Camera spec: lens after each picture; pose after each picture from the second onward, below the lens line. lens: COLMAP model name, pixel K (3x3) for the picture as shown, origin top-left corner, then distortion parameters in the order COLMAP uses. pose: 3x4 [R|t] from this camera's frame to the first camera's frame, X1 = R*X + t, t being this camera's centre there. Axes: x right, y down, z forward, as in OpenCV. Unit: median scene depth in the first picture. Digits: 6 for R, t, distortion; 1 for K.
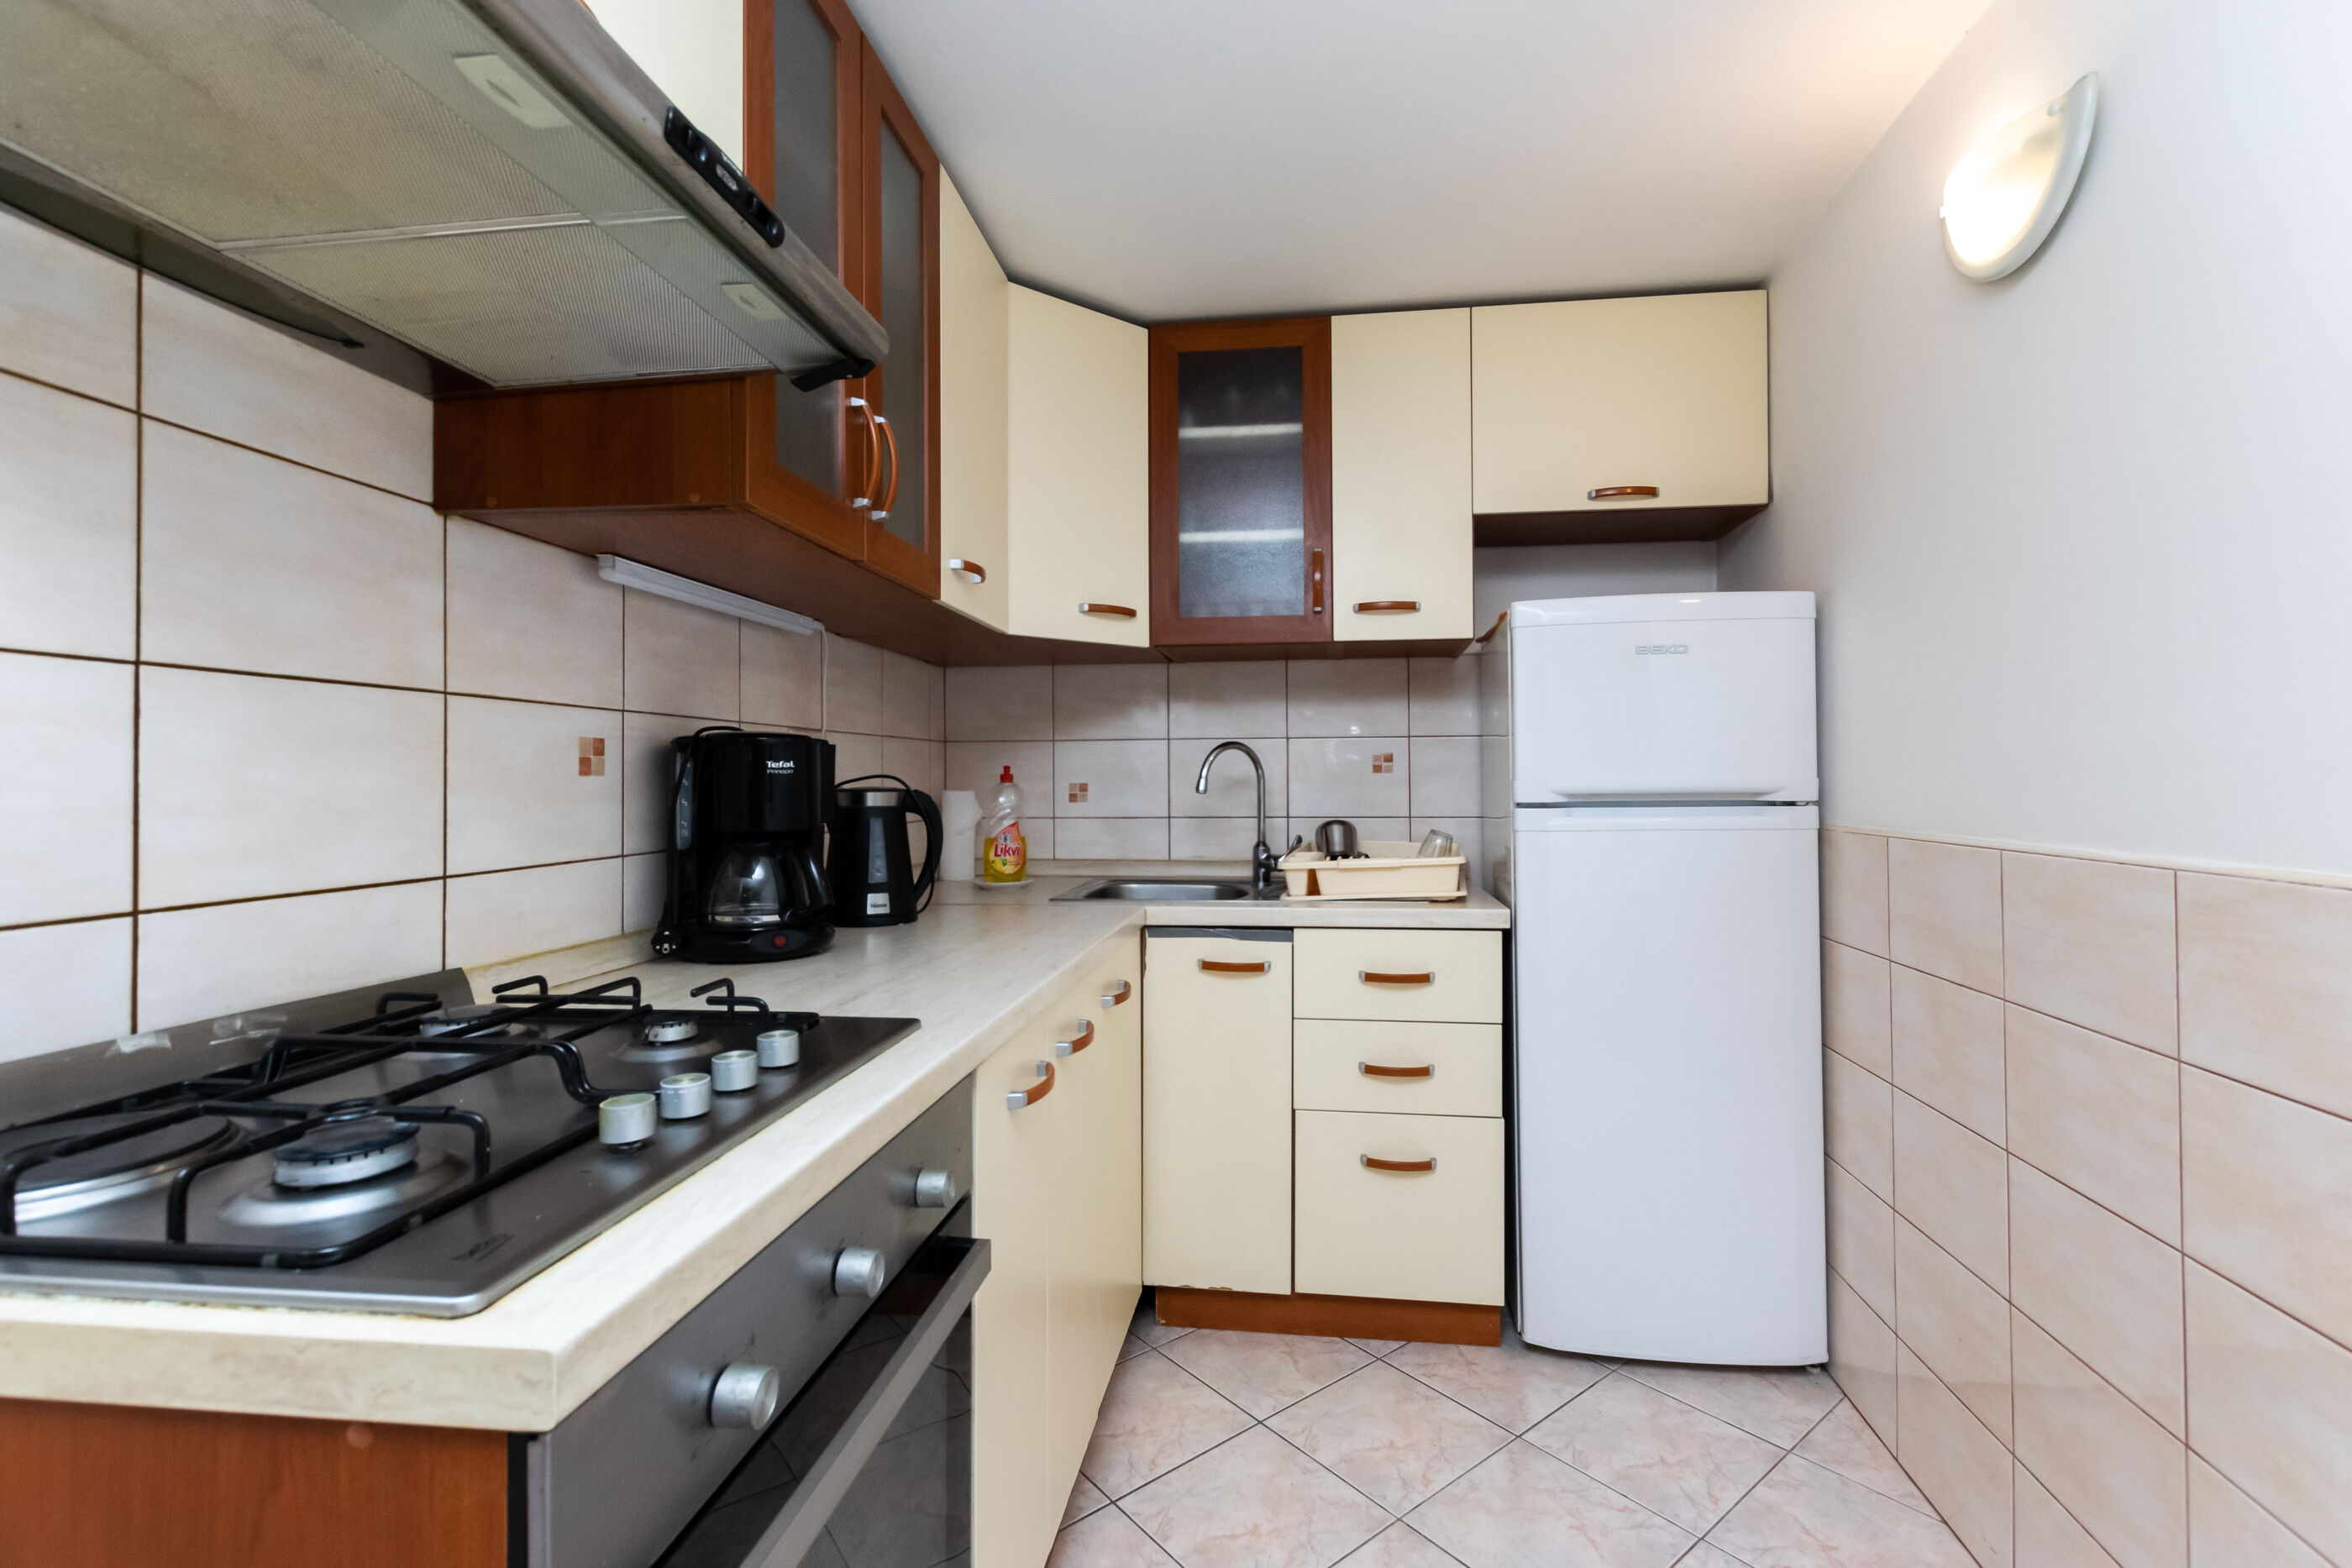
lens RADIAL K [[1031.3, 0, 1181.0], [0, 1031.3, 766.4], [0, 0, 1]] dist [0.001520, -0.000412]
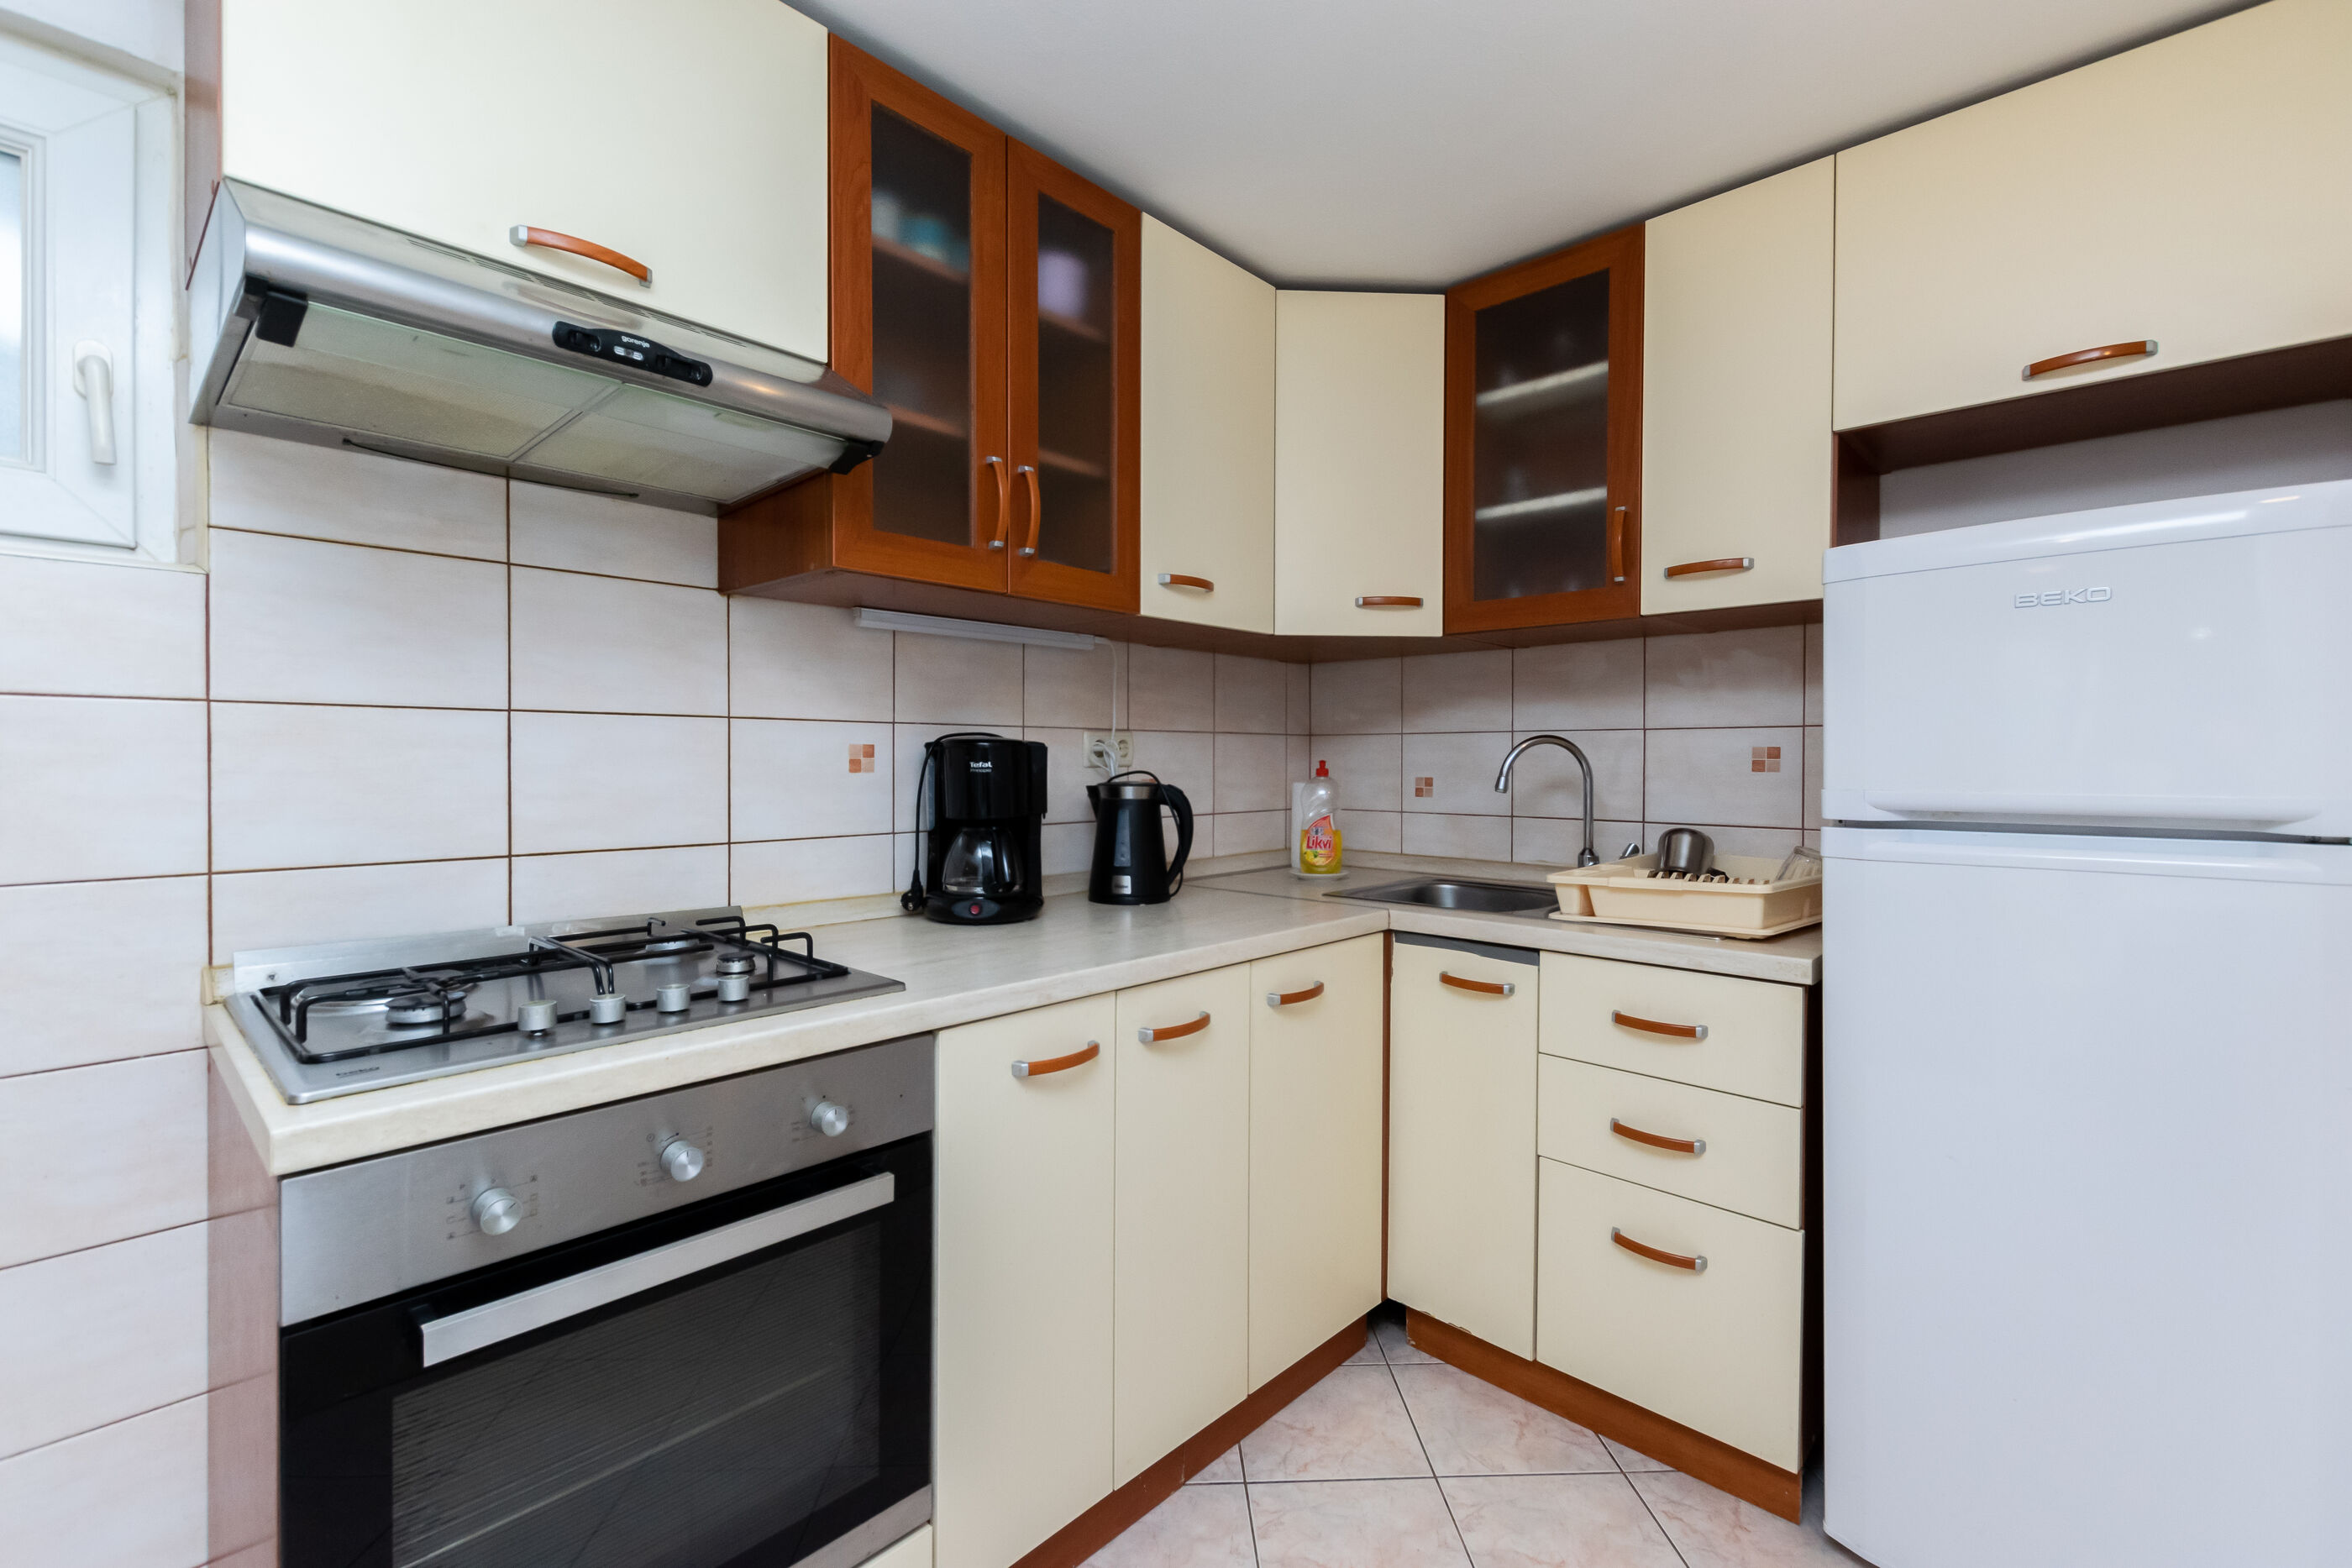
lens RADIAL K [[1009.9, 0, 1180.4], [0, 1009.9, 771.6], [0, 0, 1]] dist [0.002067, -0.000061]
pose [[0.804752, 0.014075, -0.593445, 0.370085], [0.000402, 0.999706, 0.024254, -0.016435], [0.593611, -0.019757, 0.804509, 0.129600]]
